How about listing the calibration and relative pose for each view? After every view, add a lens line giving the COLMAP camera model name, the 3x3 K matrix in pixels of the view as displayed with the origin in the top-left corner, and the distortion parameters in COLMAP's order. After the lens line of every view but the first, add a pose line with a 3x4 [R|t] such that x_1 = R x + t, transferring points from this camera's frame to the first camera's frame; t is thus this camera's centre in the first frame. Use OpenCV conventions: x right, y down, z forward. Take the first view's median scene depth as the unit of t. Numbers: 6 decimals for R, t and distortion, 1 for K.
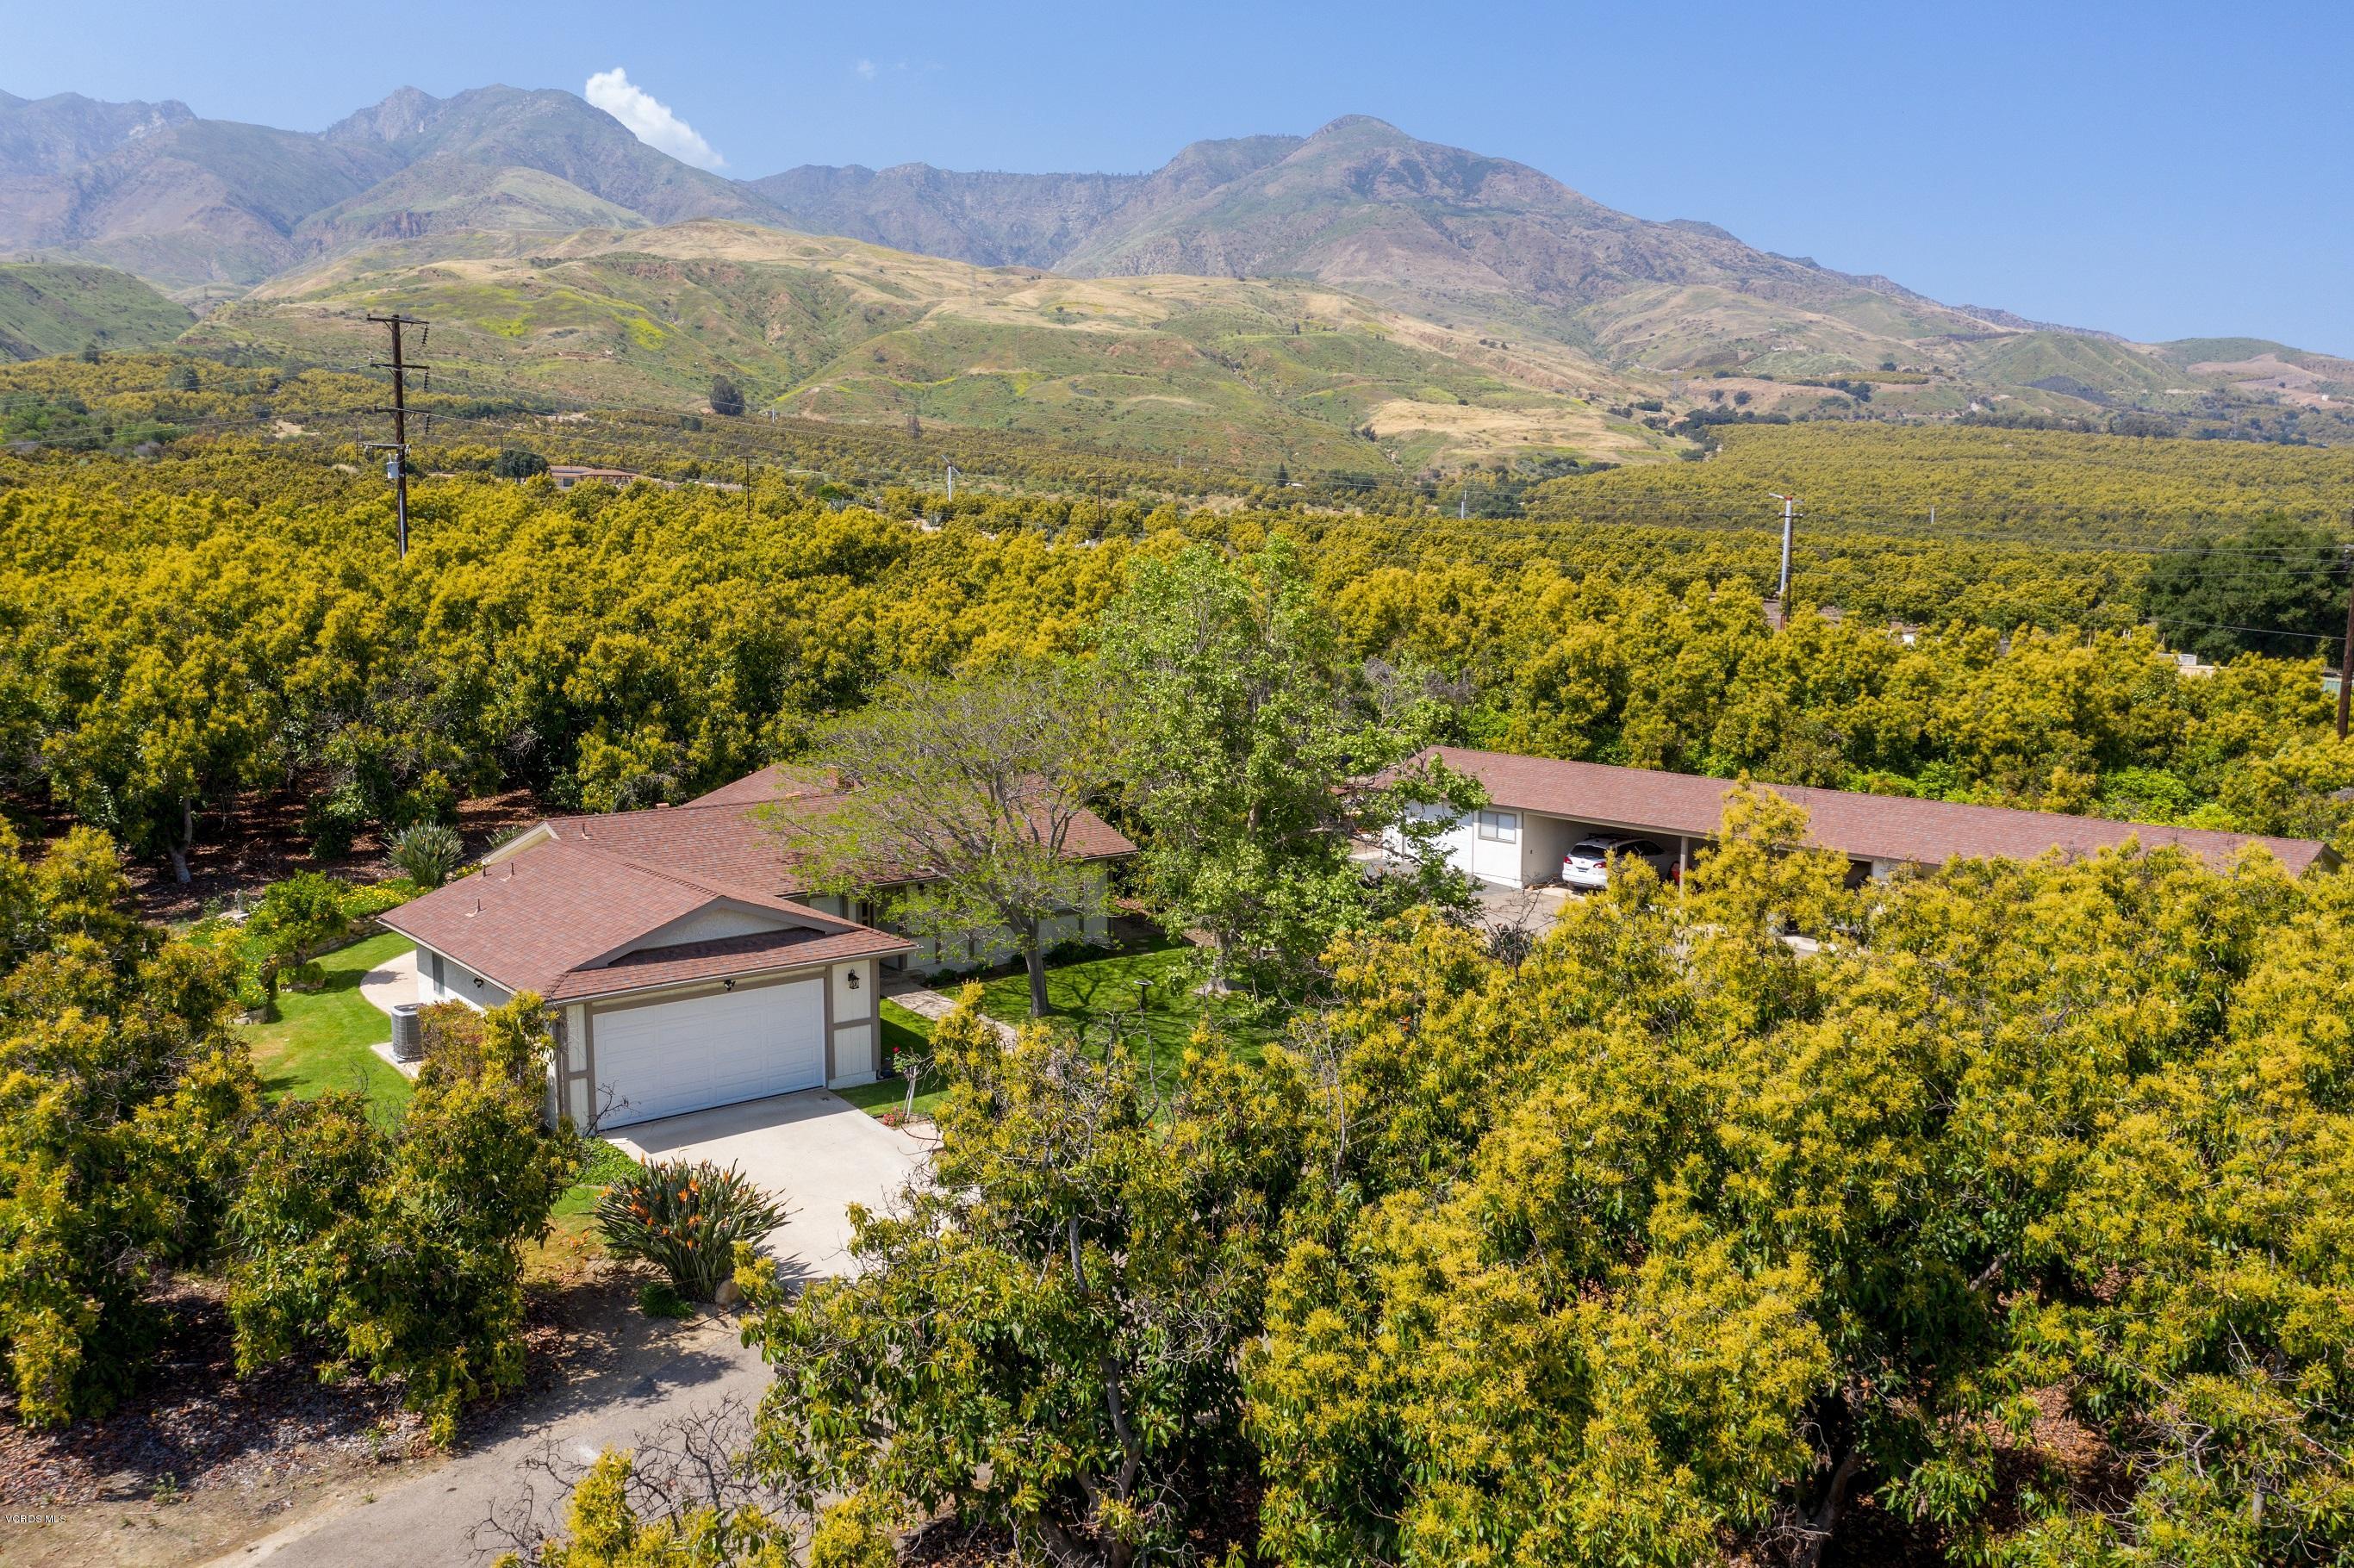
lens RADIAL K [[1816.1, 0, 1178.4], [0, 1816.1, 768.6], [0, 0, 1]] dist [-0.043698, 0.026919]
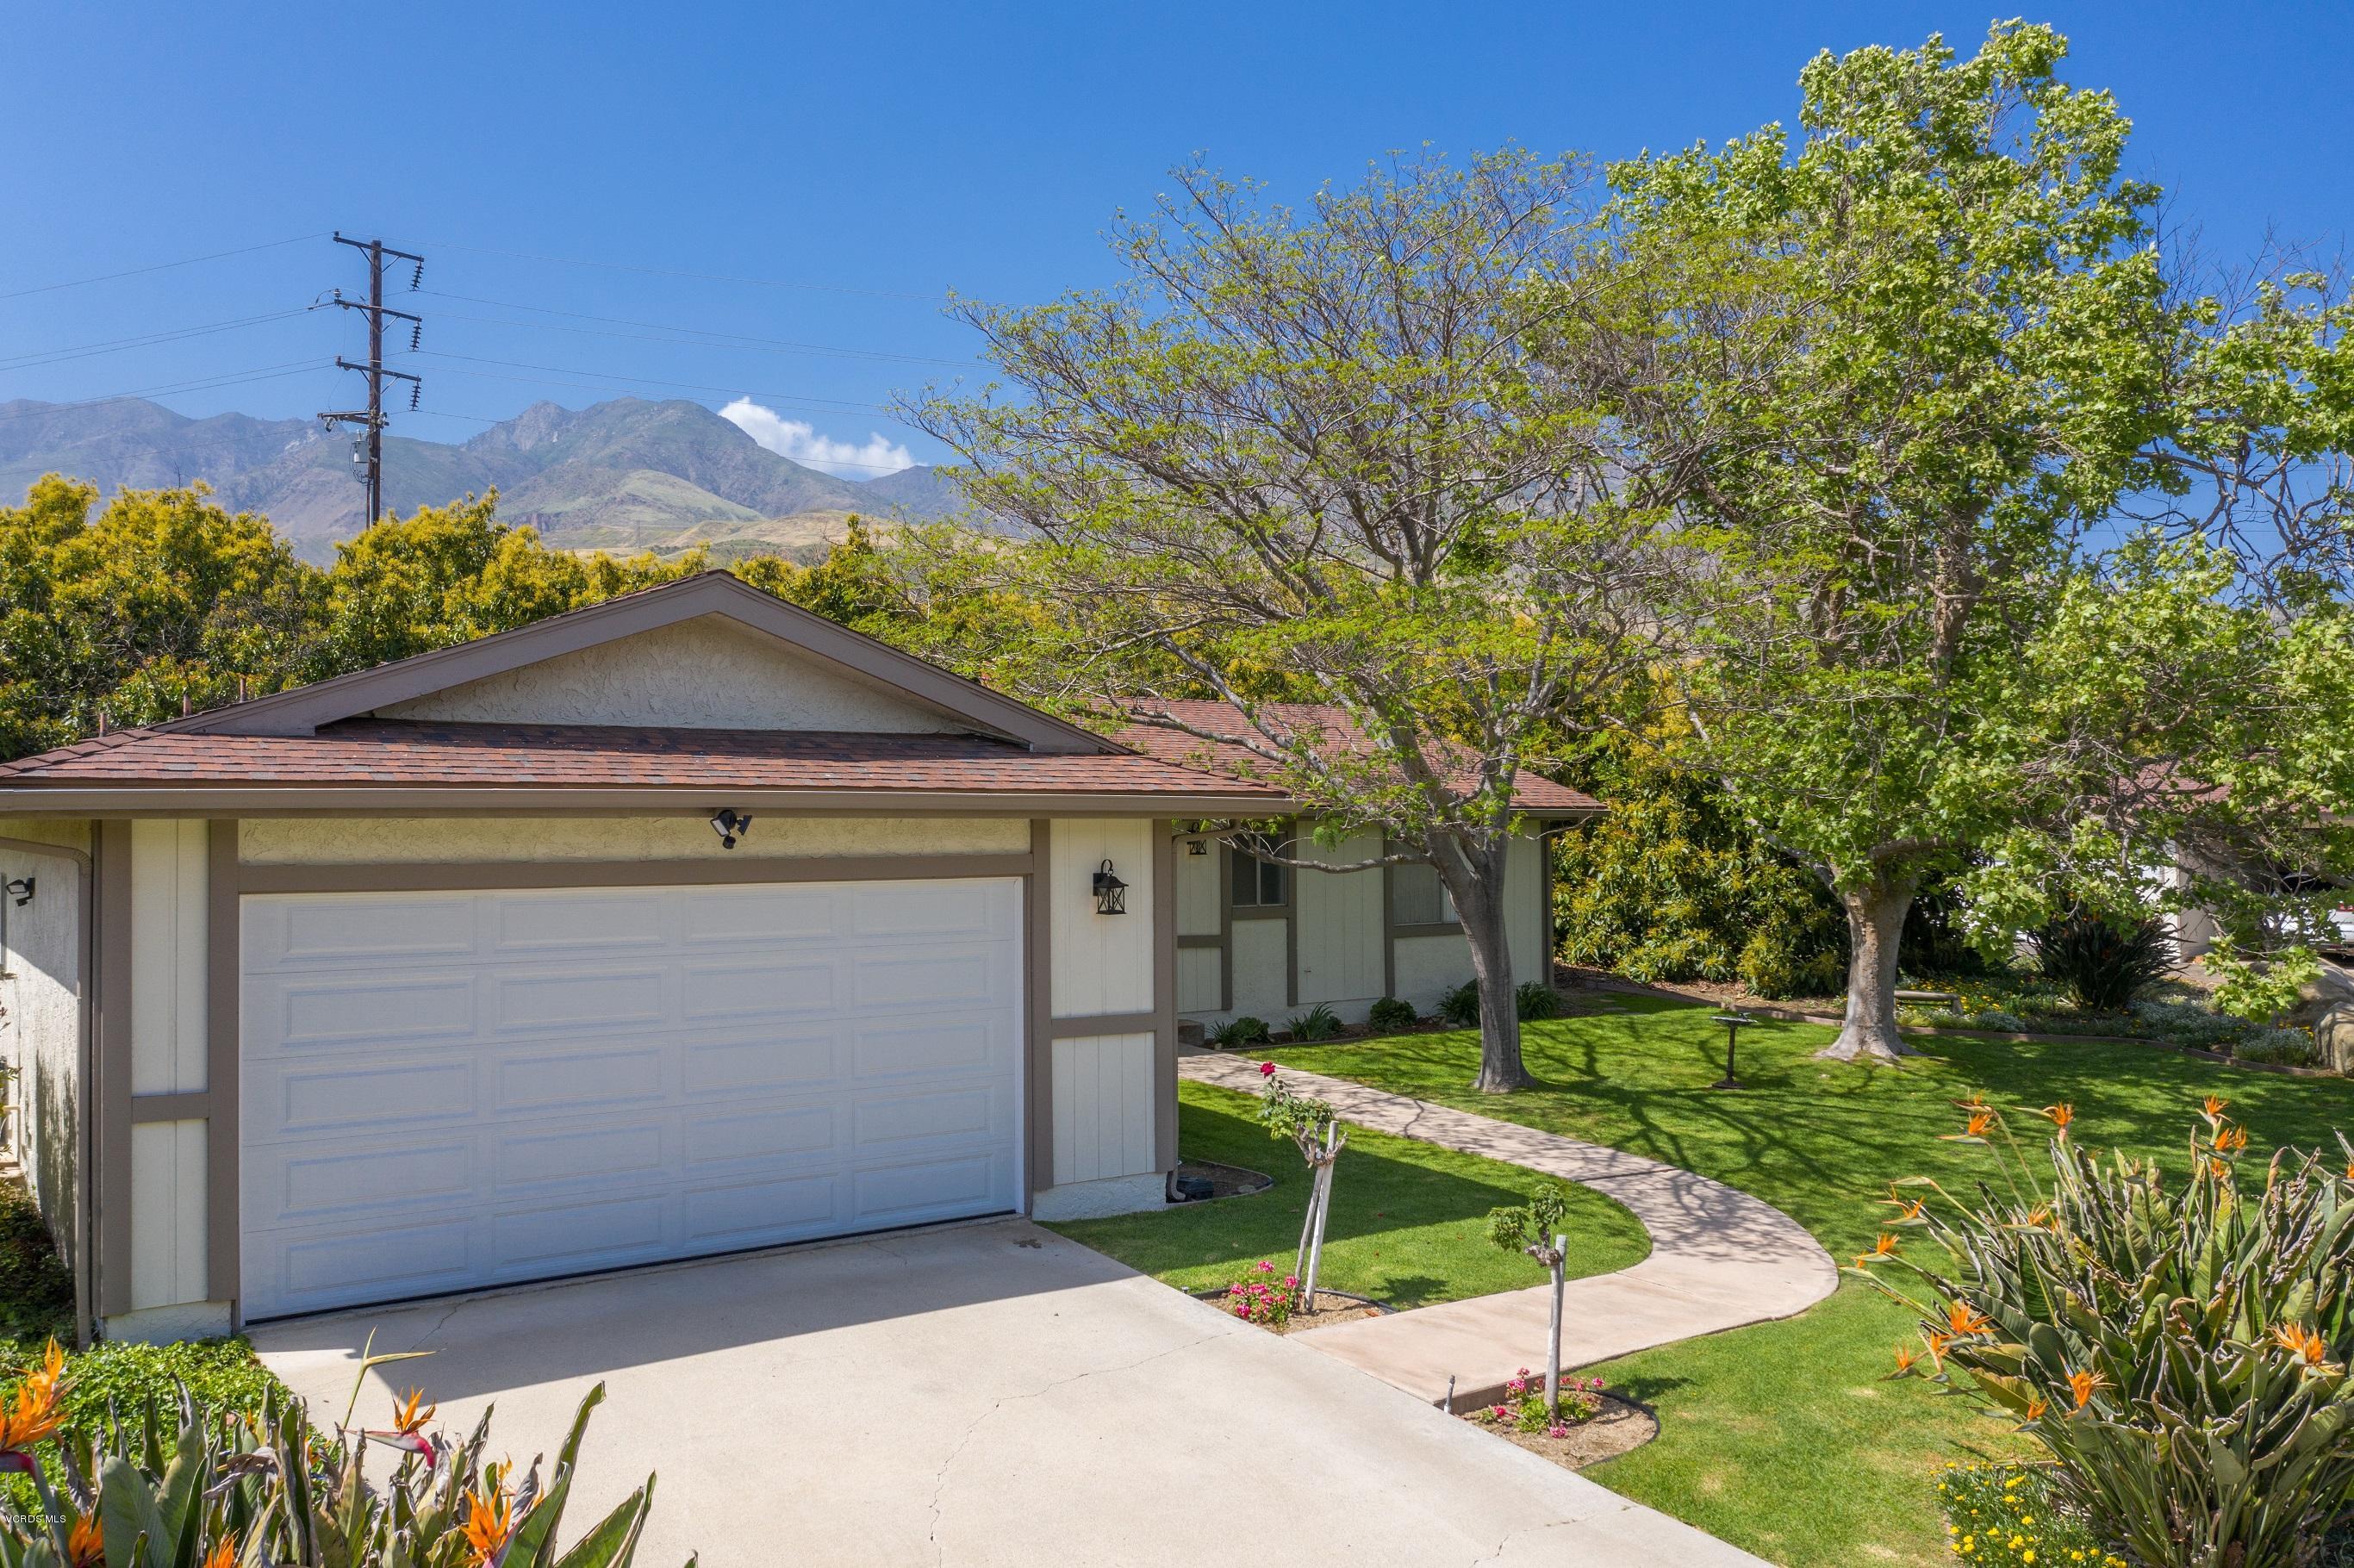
lens RADIAL K [[1816.1, 0, 1173.7], [0, 1816.1, 788.8], [0, 0, 1]] dist [-0.043698, 0.026919]
pose [[0.998298, -0.012344, -0.056990, -0.086075], [0.004007, 0.989548, -0.144149, 0.085310], [0.058173, 0.143675, 0.987914, 0.386009]]
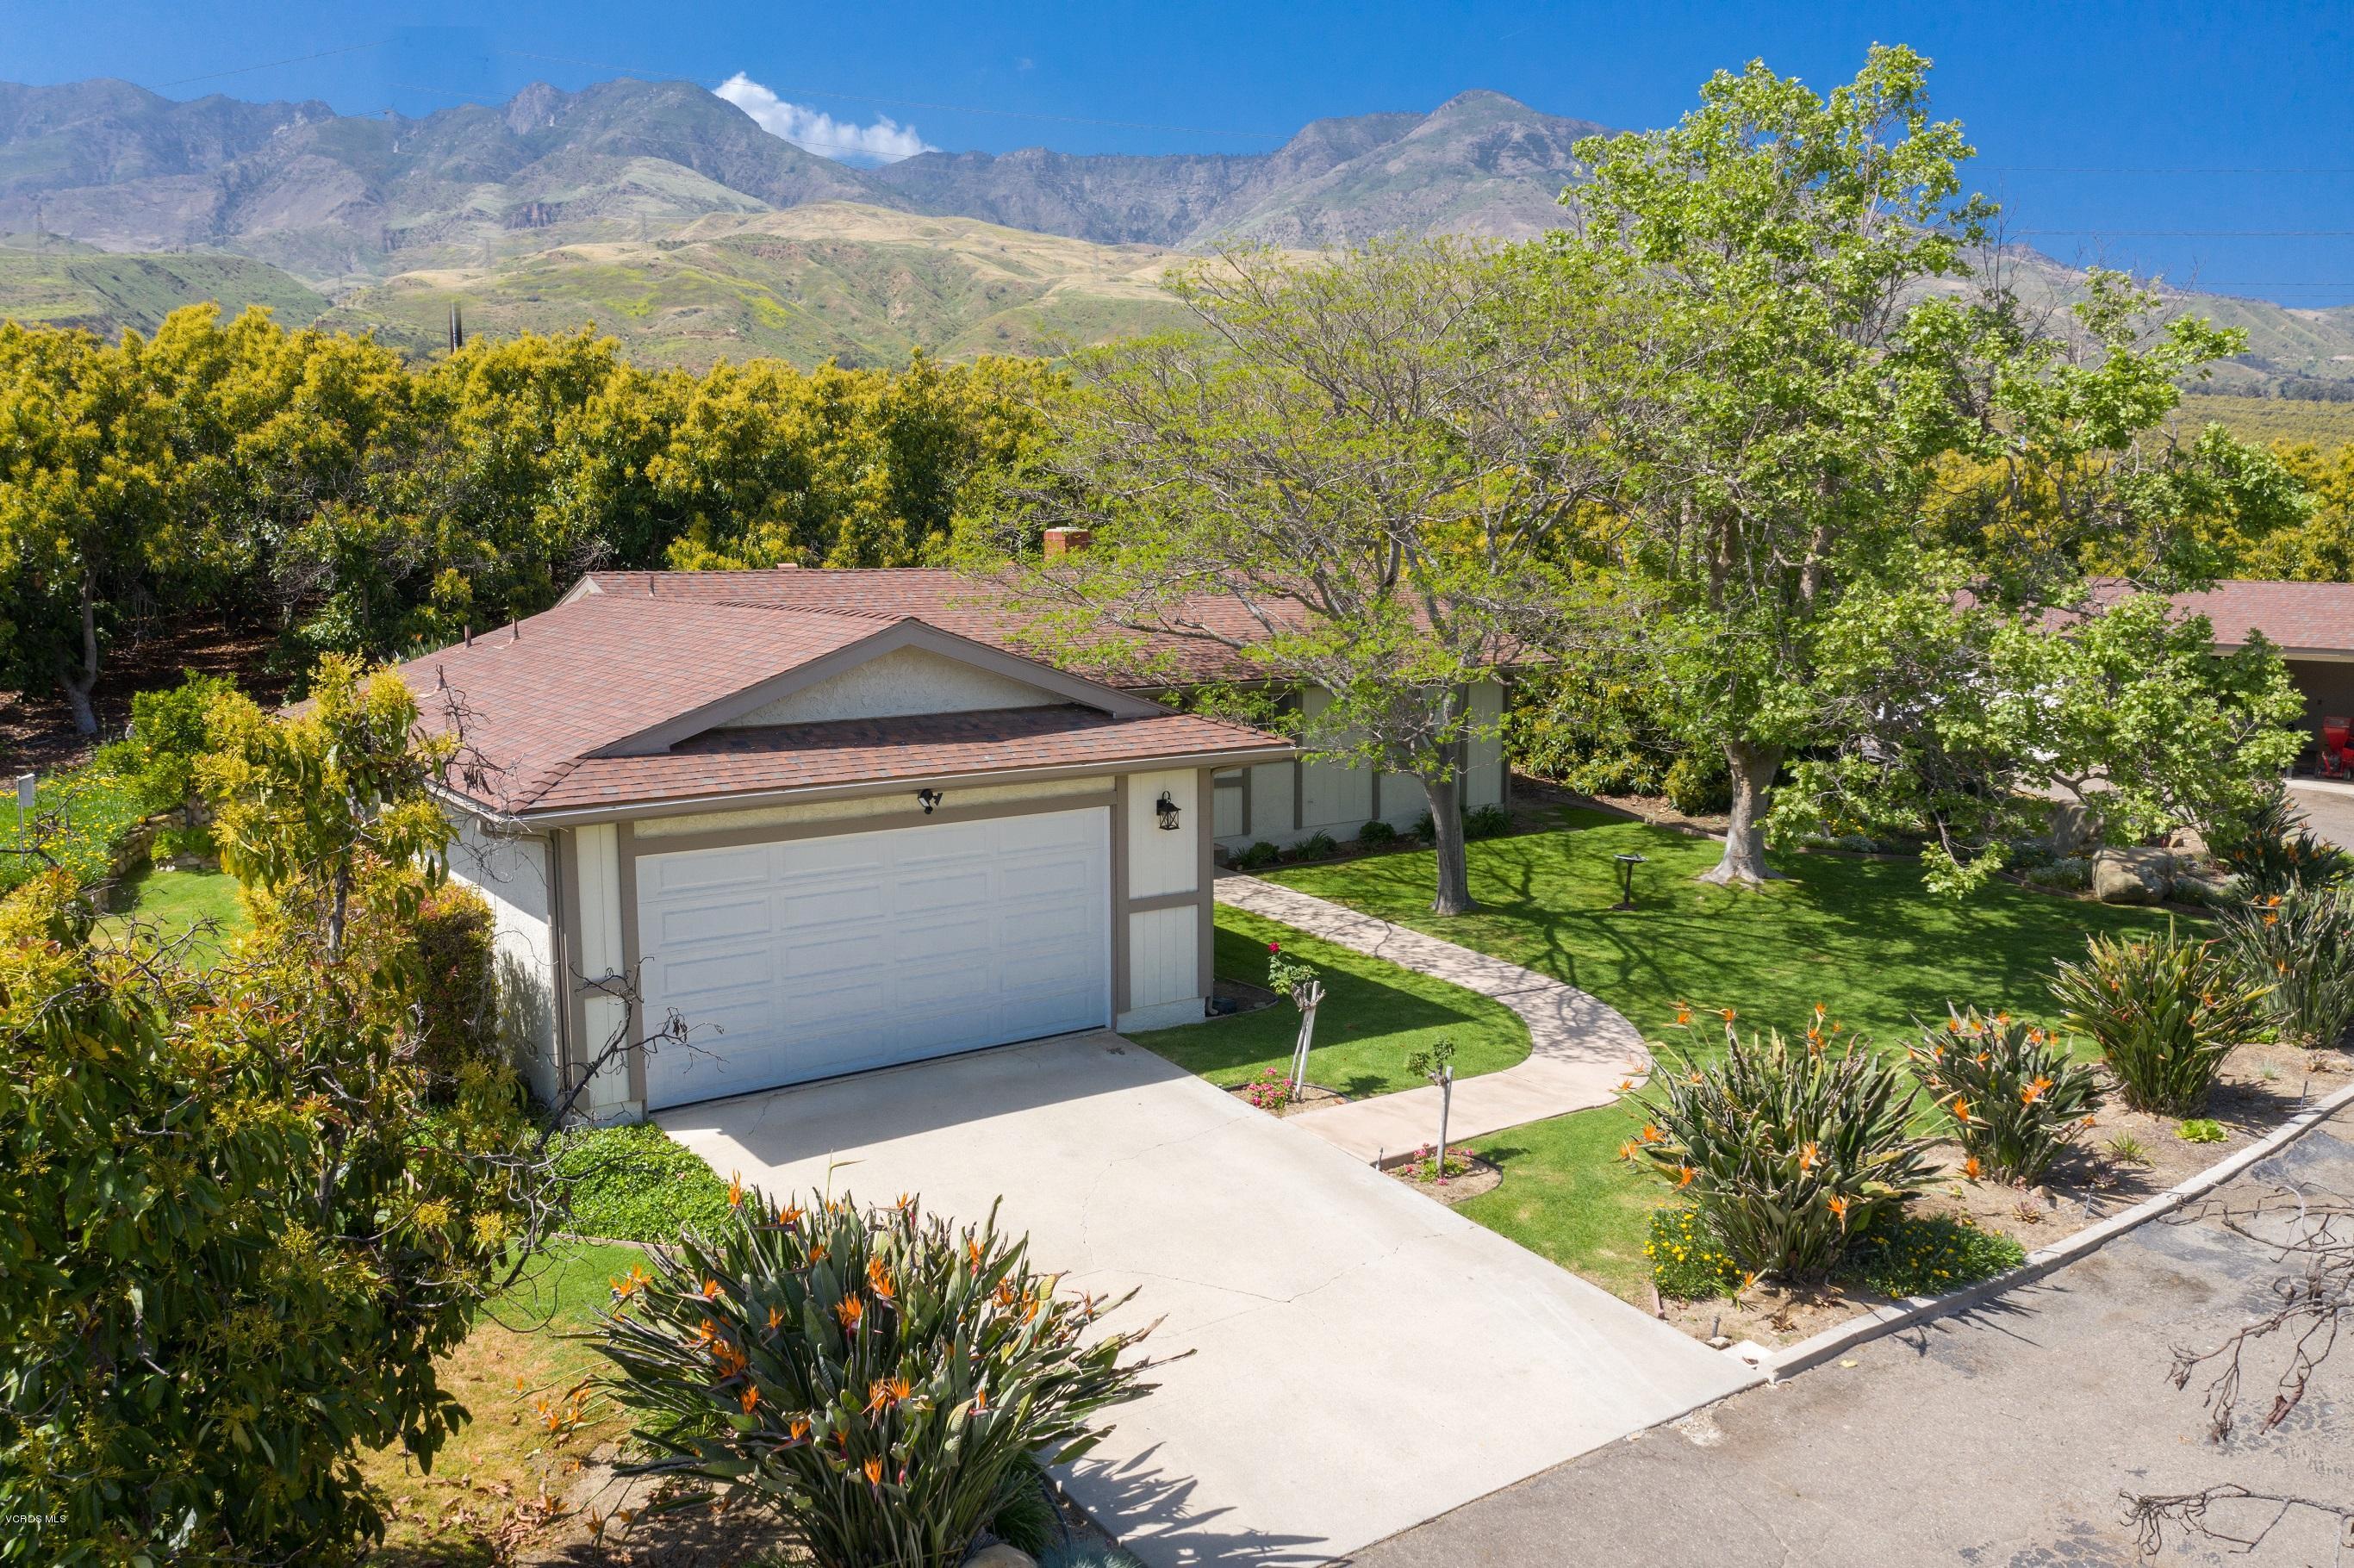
lens RADIAL K [[1816.1, 0, 1174.2], [0, 1816.1, 779.4], [0, 0, 1]] dist [-0.043698, 0.026919]
pose [[0.997726, 0.001222, -0.067389, -0.084016], [-0.000273, 0.999901, 0.014086, 0.058463], [0.067399, -0.014035, 0.997627, 0.294343]]
